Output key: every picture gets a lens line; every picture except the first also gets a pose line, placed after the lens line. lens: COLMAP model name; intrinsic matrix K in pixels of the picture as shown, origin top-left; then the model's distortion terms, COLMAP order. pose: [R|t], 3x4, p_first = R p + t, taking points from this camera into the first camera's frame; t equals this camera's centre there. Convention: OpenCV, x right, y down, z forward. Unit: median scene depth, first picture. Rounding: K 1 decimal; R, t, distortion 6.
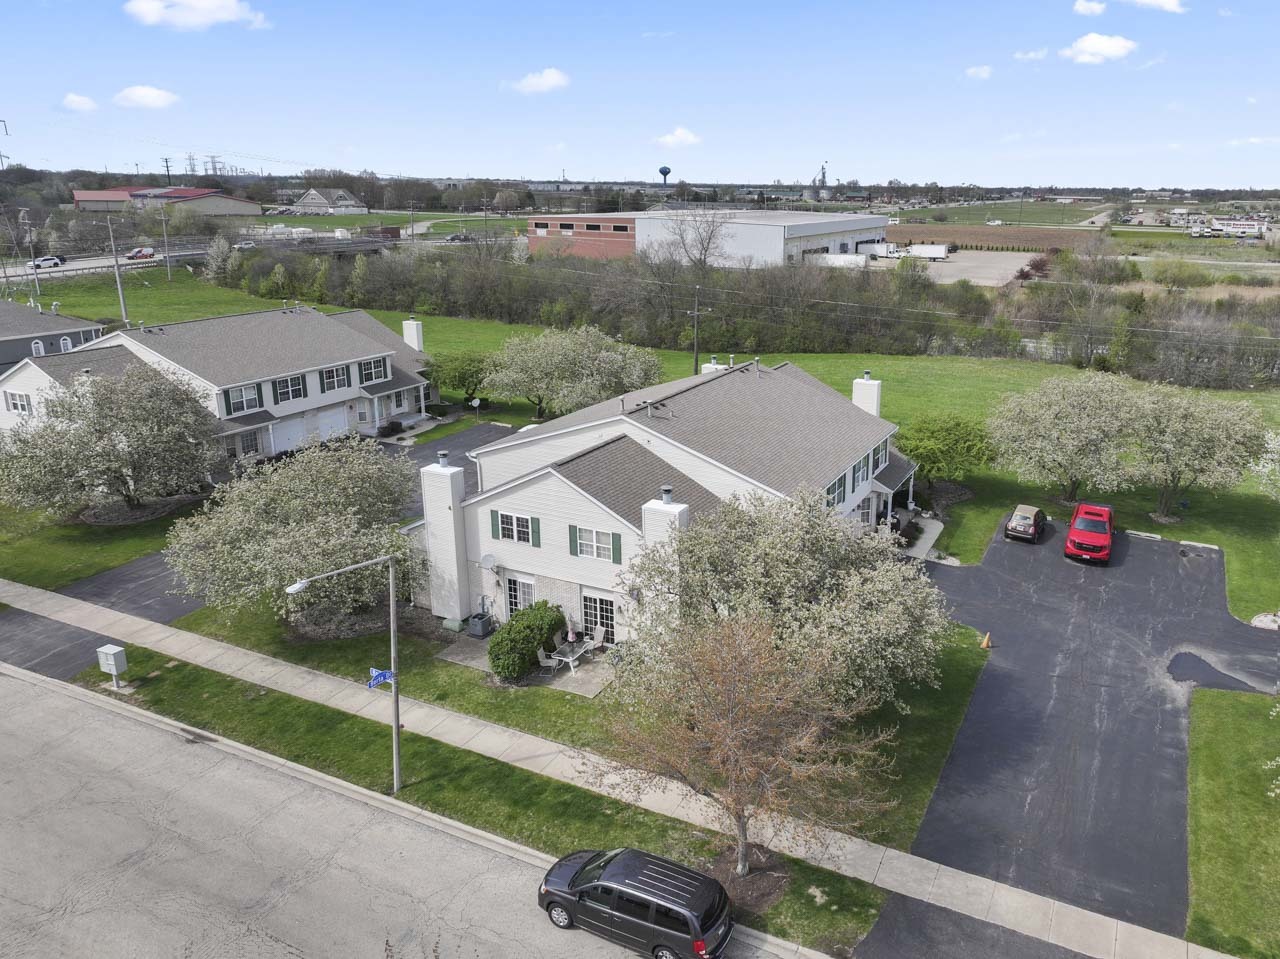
lens RADIAL K [[975.4, 0, 640.0], [0, 975.4, 479.5], [0, 0, 1]] dist [0.002551, 0.002788]
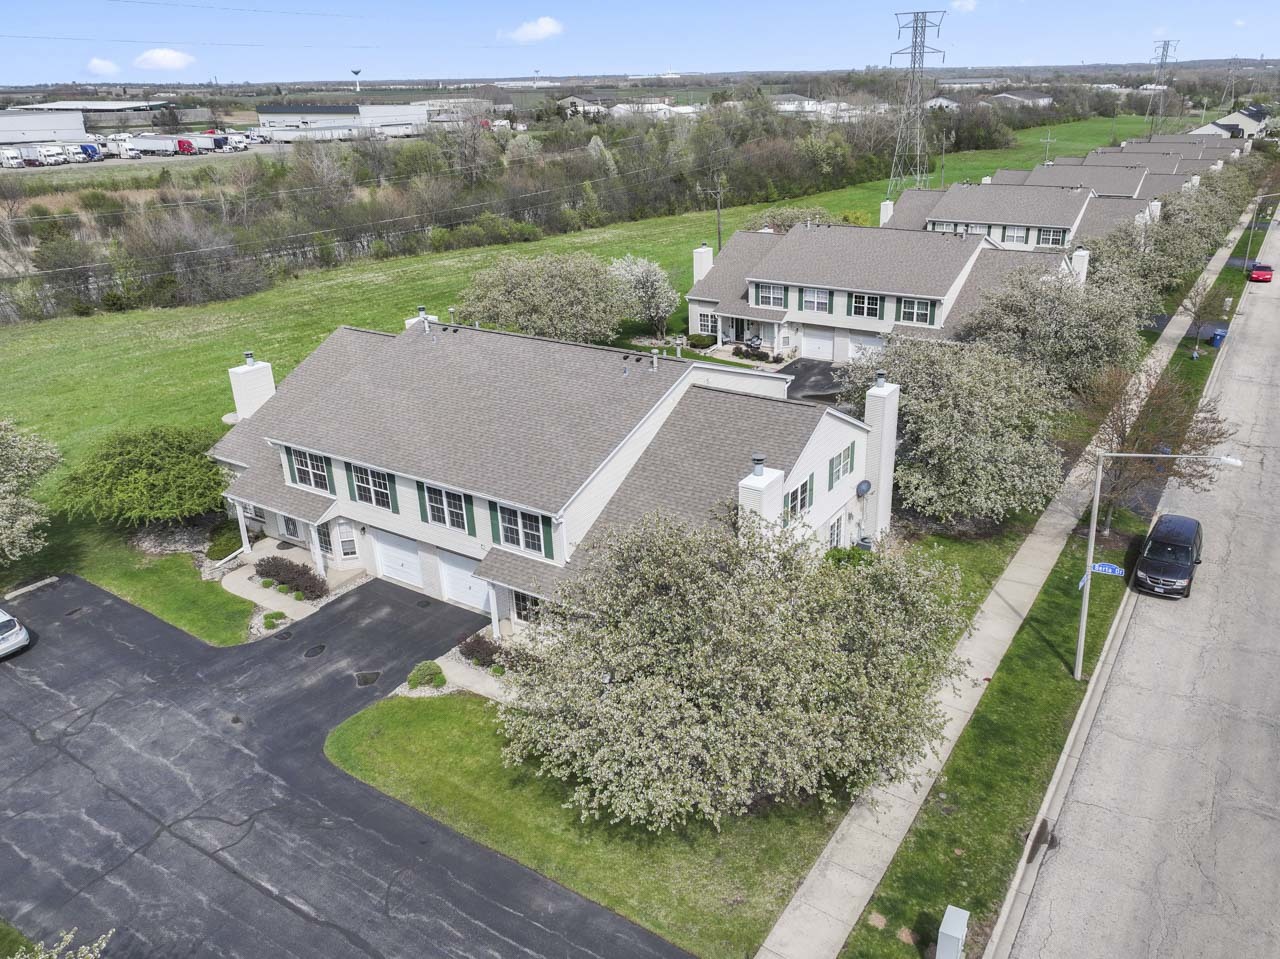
lens RADIAL K [[998.4, 0, 640.0], [0, 998.4, 479.5], [0, 0, 1]] dist [-0.004293, -0.001423]
pose [[0.096660, -0.388431, 0.916394, -1.114142], [0.395925, 0.859732, 0.322652, -0.375978], [-0.913181, 0.331636, 0.236891, 1.013655]]
